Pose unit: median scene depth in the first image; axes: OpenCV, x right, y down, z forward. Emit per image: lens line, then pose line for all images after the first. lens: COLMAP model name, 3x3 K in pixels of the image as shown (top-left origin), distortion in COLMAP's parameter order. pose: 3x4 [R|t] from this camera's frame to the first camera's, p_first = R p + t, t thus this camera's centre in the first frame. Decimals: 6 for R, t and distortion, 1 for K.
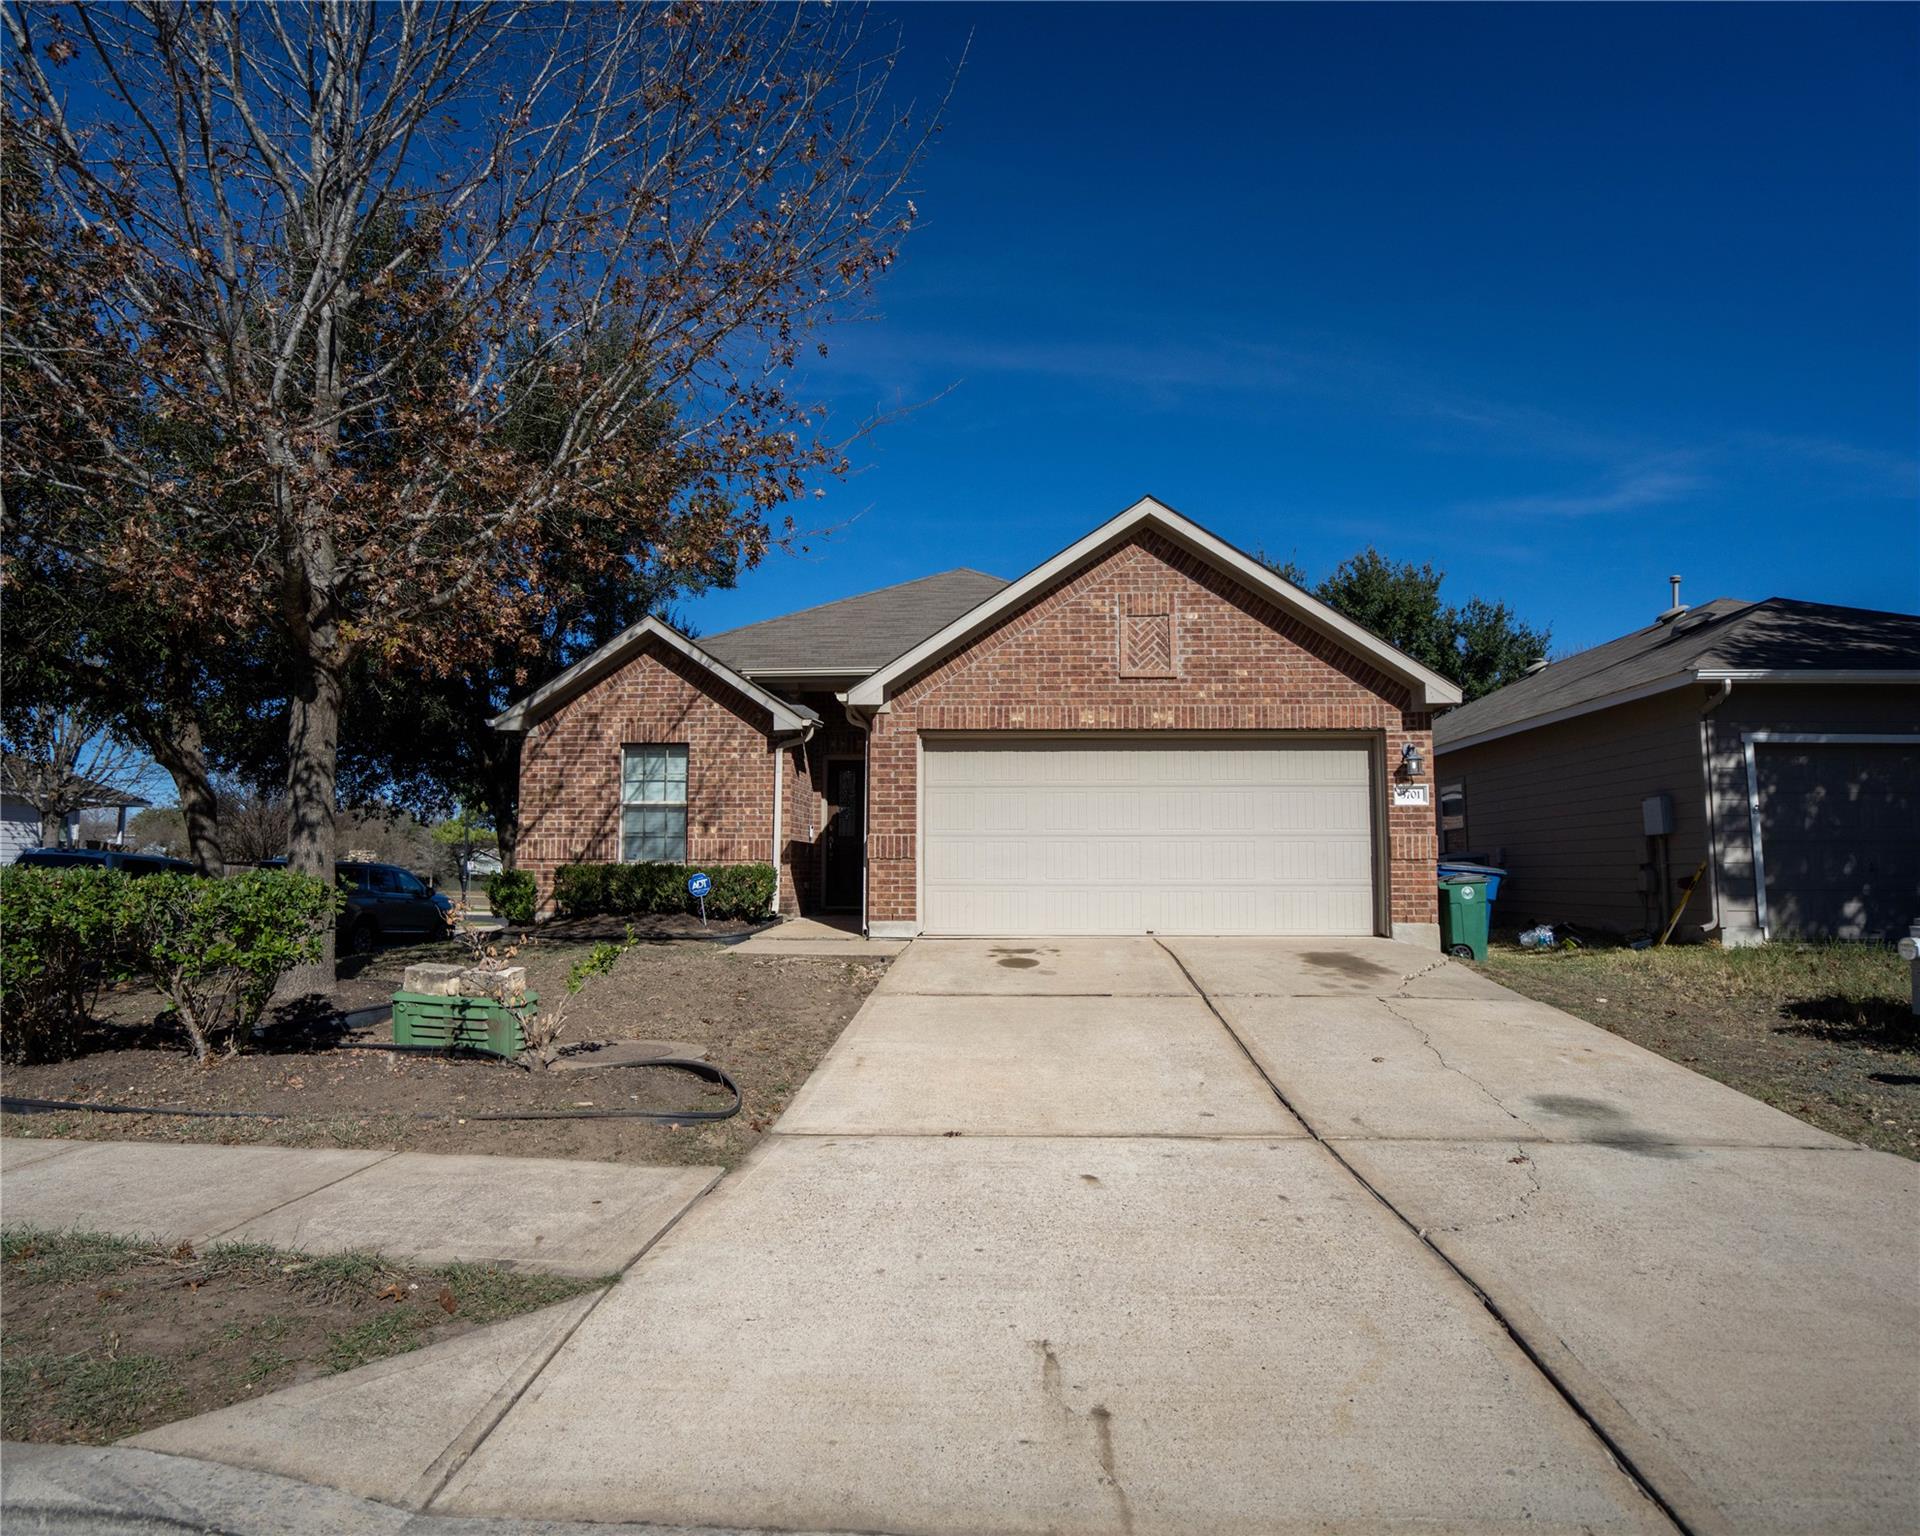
lens RADIAL K [[1094.3, 0, 885.2], [0, 1094.3, 737.3], [0, 0, 1]] dist [-0.052358, 0.022617]
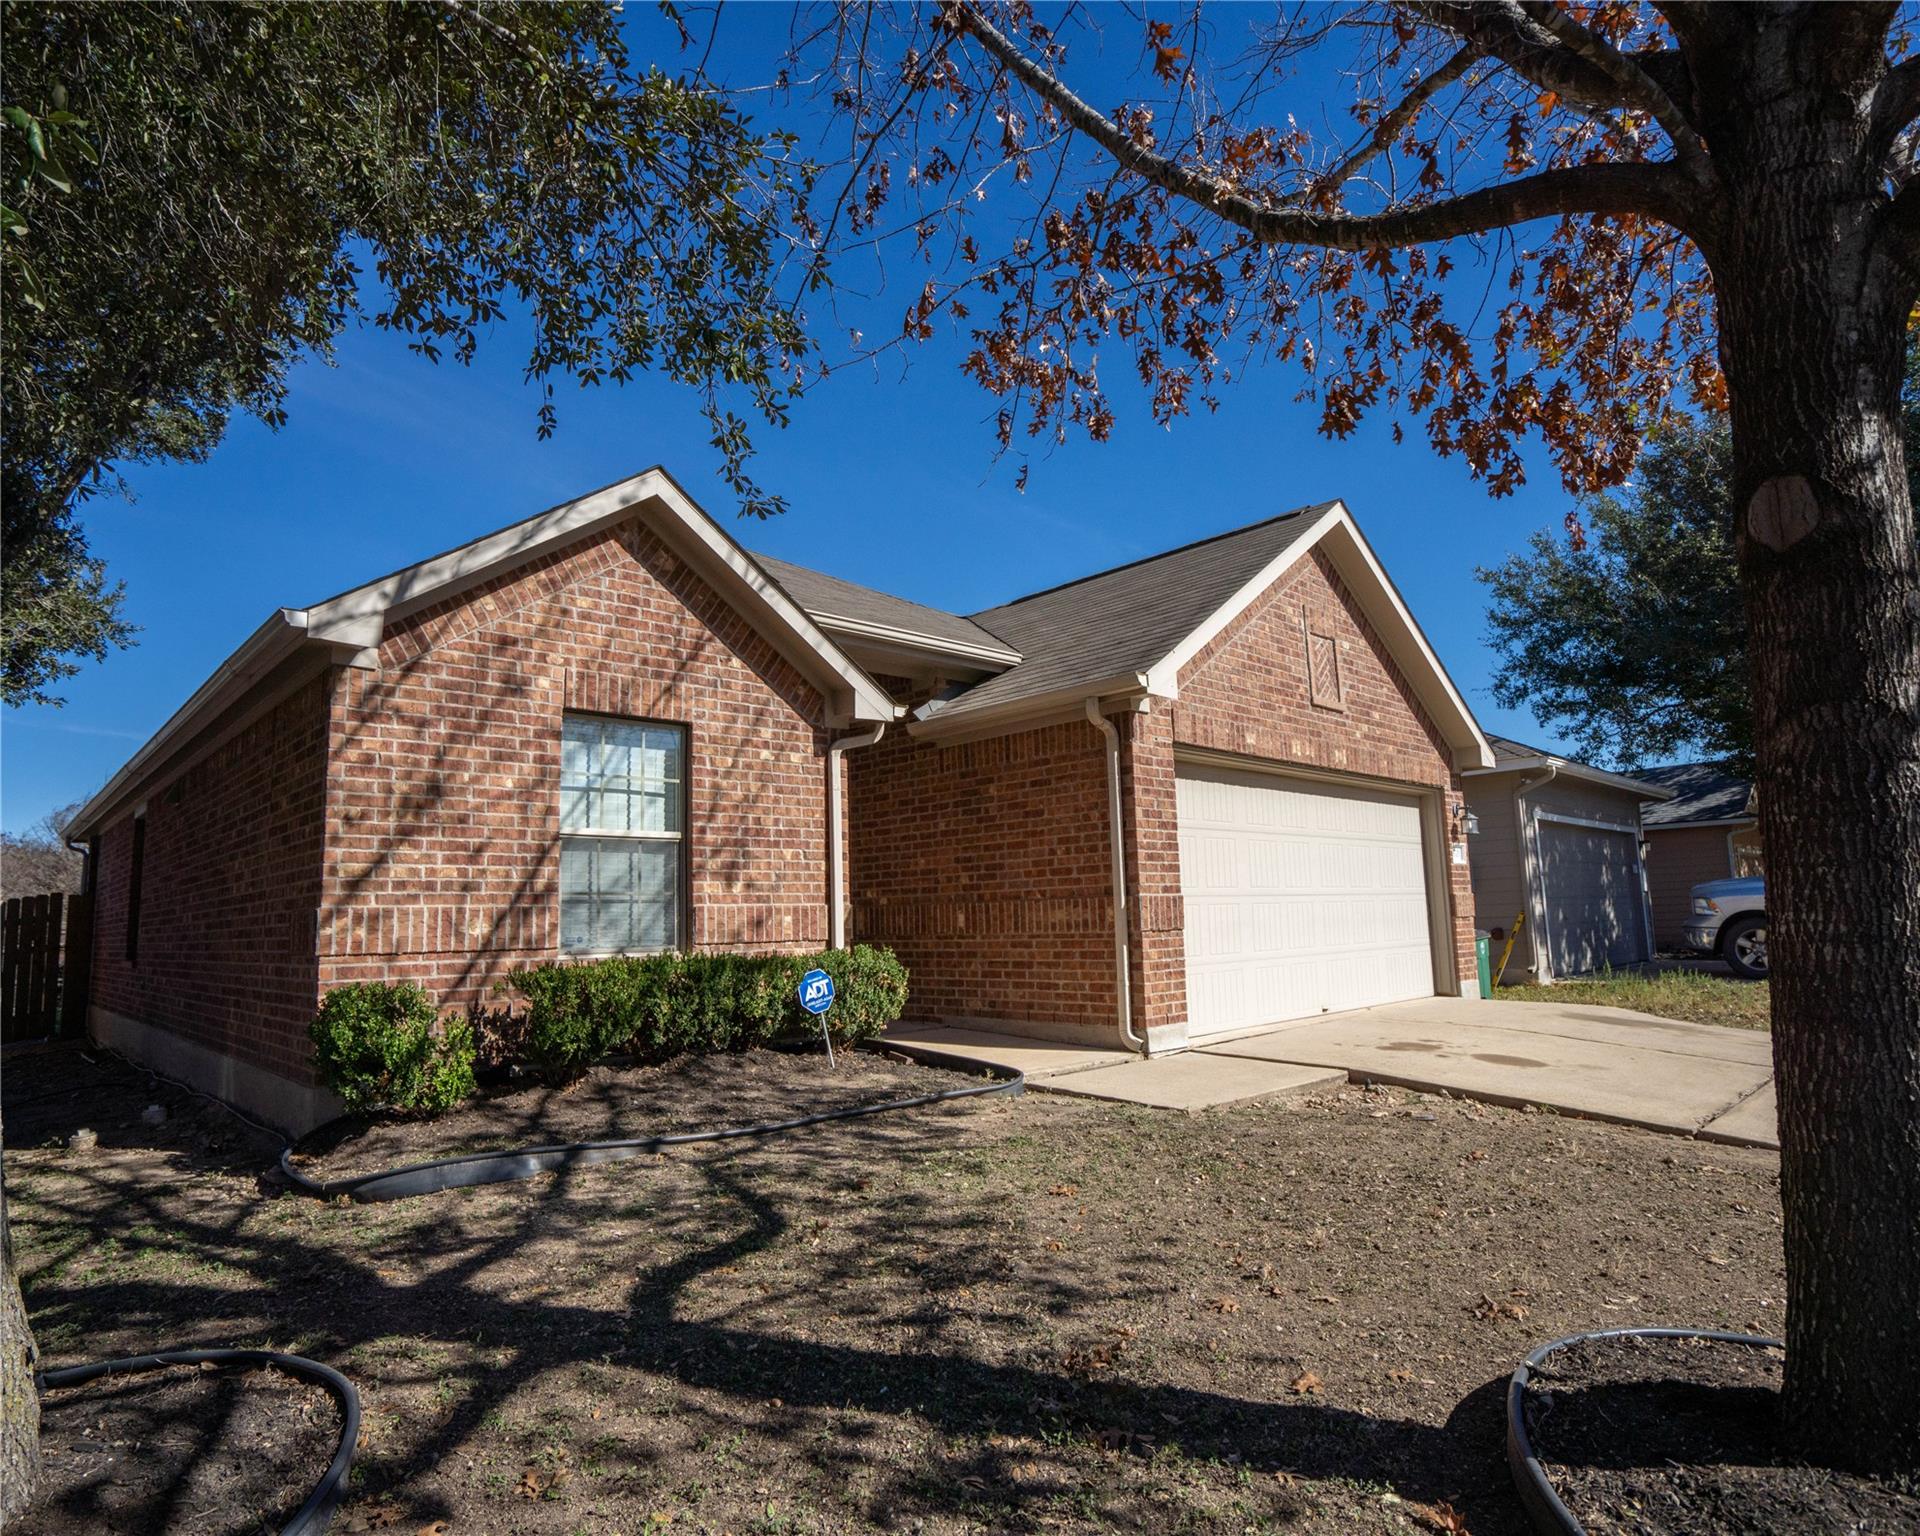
lens RADIAL K [[1094.3, 0, 925.6], [0, 1094.3, 746.6], [0, 0, 1]] dist [-0.052358, 0.022617]
pose [[0.659563, 0.098001, 0.745233, -0.590449], [-0.063895, 0.995185, -0.074321, 0.057381], [-0.748928, 0.001403, 0.662649, 0.661332]]
